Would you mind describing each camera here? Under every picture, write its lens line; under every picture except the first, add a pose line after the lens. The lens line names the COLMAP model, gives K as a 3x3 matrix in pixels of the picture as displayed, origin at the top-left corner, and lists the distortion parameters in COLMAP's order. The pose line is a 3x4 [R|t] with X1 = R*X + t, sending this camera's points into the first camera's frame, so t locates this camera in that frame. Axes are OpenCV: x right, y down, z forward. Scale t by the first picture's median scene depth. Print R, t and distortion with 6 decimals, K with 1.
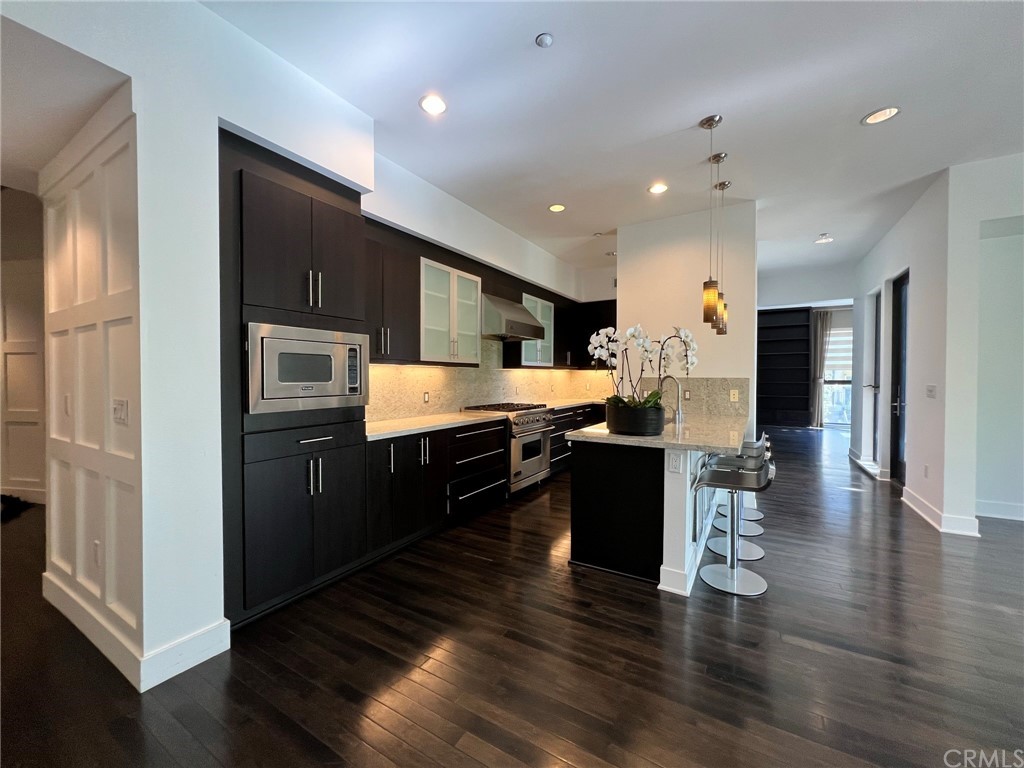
lens RADIAL K [[411.4, 0, 510.3], [0, 411.4, 382.6], [0, 0, 1]] dist [-0.000640, 0.000095]
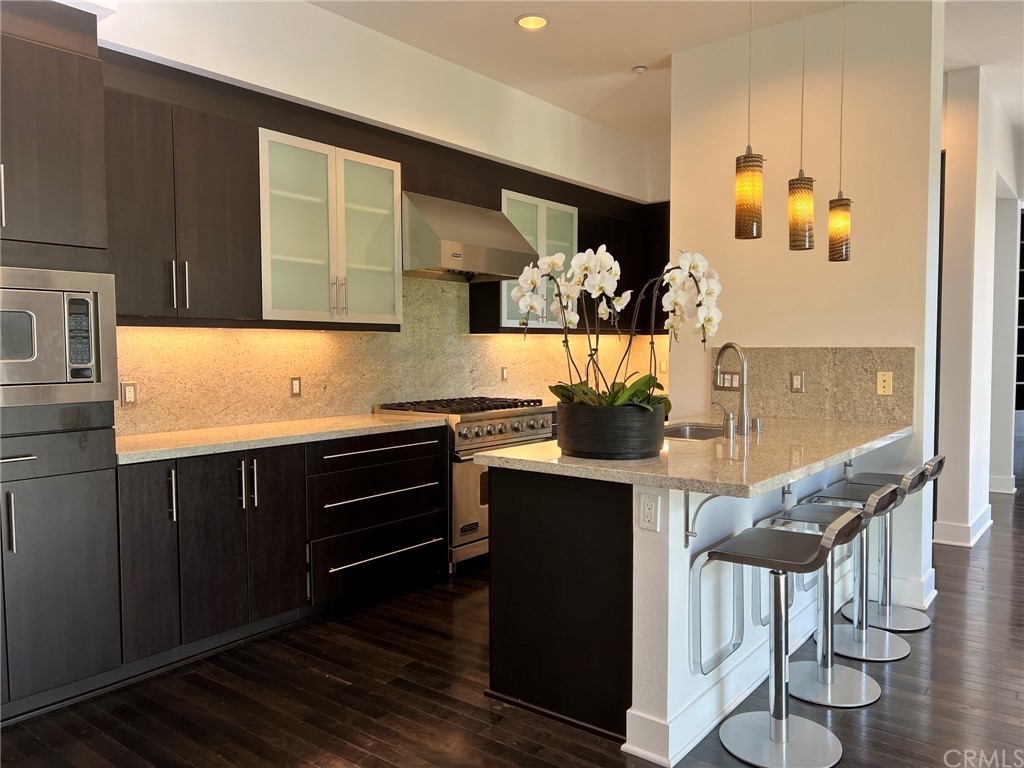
lens RADIAL K [[772.2, 0, 513.2], [0, 772.2, 384.8], [0, 0, 1]] dist [0.033704, -0.021434]
pose [[0.992981, -0.000667, -0.118271, 0.222586], [0.004577, 0.999452, 0.032789, 0.000867], [0.118184, -0.033100, 0.992440, 0.009210]]
